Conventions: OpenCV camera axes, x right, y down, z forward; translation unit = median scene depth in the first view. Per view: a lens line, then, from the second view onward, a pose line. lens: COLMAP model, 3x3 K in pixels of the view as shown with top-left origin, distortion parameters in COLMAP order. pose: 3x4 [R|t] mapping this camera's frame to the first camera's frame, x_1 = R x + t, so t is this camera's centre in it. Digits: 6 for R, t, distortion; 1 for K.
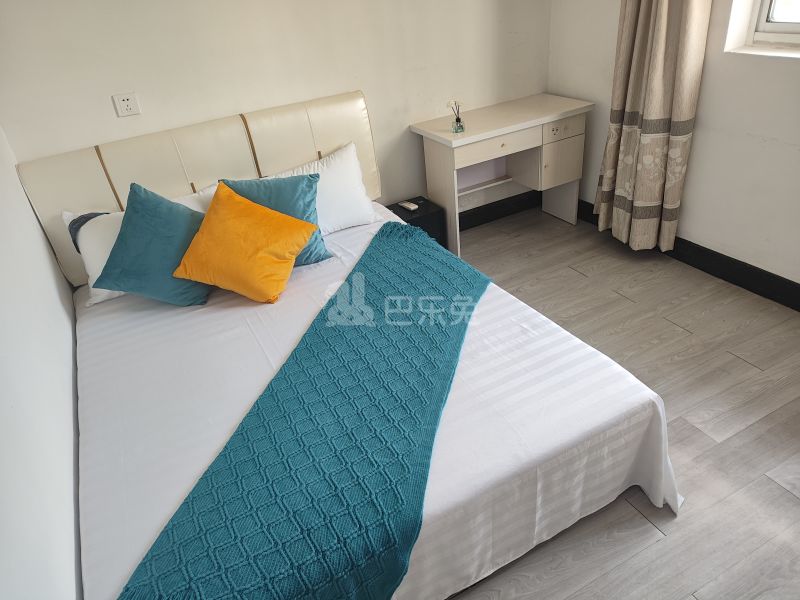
lens RADIAL K [[562.9, 0, 398.4], [0, 562.9, 301.5], [0, 0, 1]] dist [0.004377, -0.014186]
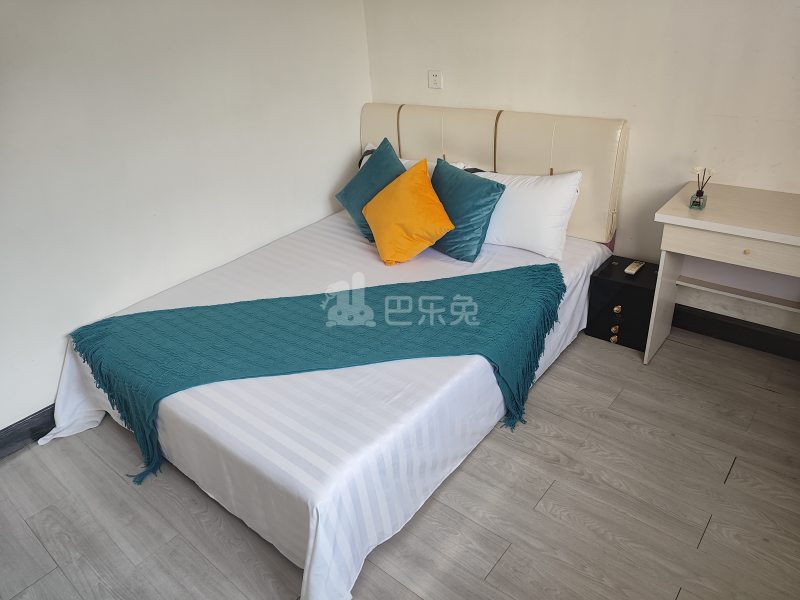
lens RADIAL K [[562.9, 0, 397.3], [0, 562.9, 299.7], [0, 0, 1]] dist [0.004377, -0.014186]
pose [[0.394274, 0.510375, -0.764242, 0.666718], [-0.451281, 0.831960, 0.322781, -0.299854], [0.800558, 0.217623, 0.558343, 0.332960]]
